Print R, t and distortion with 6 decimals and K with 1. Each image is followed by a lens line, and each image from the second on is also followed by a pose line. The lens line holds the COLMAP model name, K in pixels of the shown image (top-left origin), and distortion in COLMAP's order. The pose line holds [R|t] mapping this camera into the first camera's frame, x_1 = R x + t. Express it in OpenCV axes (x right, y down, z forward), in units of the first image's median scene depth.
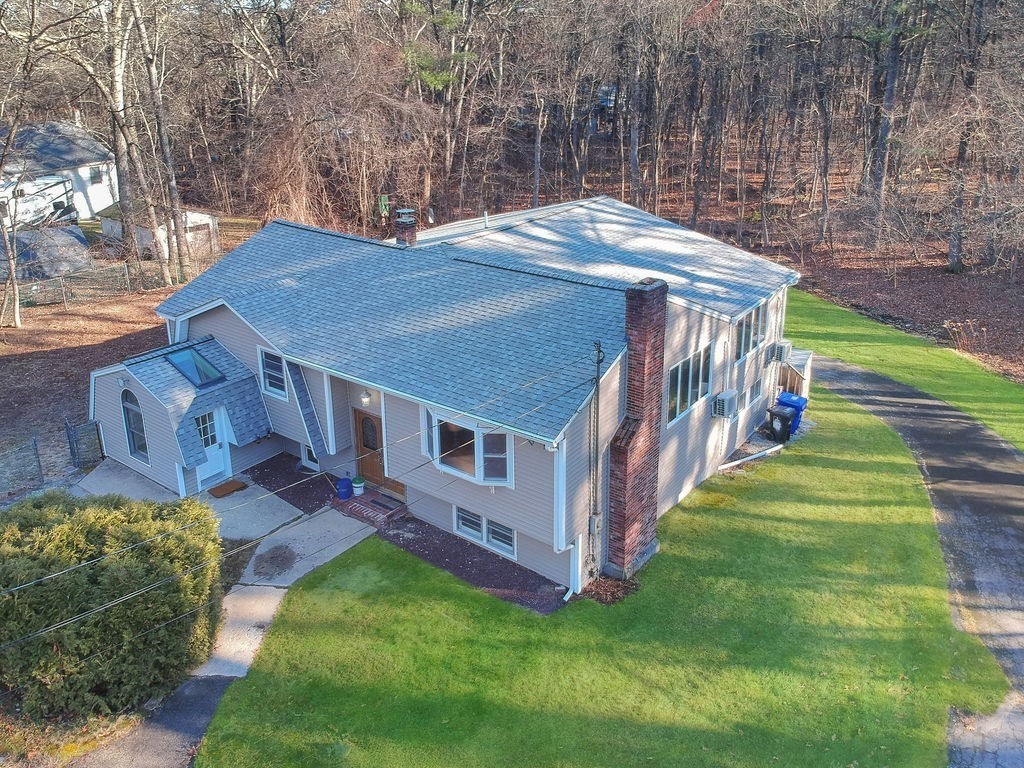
lens RADIAL K [[816.9, 0, 512.5], [0, 816.9, 315.5], [0, 0, 1]] dist [0.002849, -0.003287]
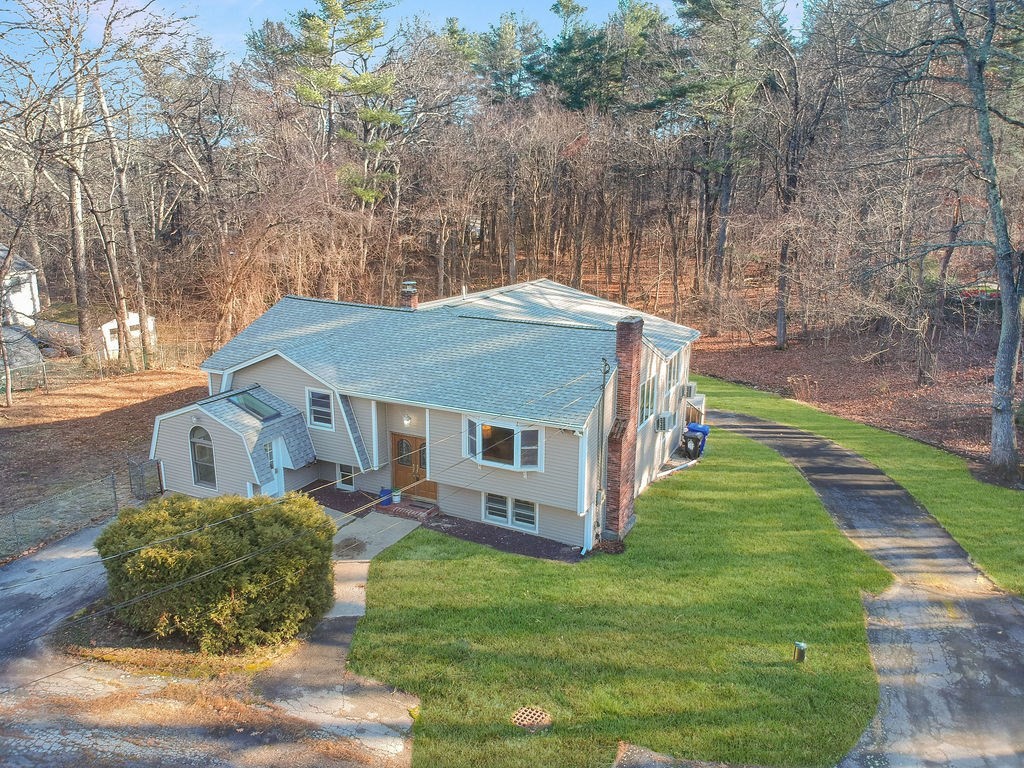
lens RADIAL K [[743.1, 0, 512.0], [0, 743.1, 384.0], [0, 0, 1]] dist [-0.002753, 0.000266]
pose [[0.983391, -0.031640, 0.178722, -0.211179], [0.040392, 0.998145, -0.045546, 0.097323], [-0.176950, 0.052008, 0.982845, -0.158912]]
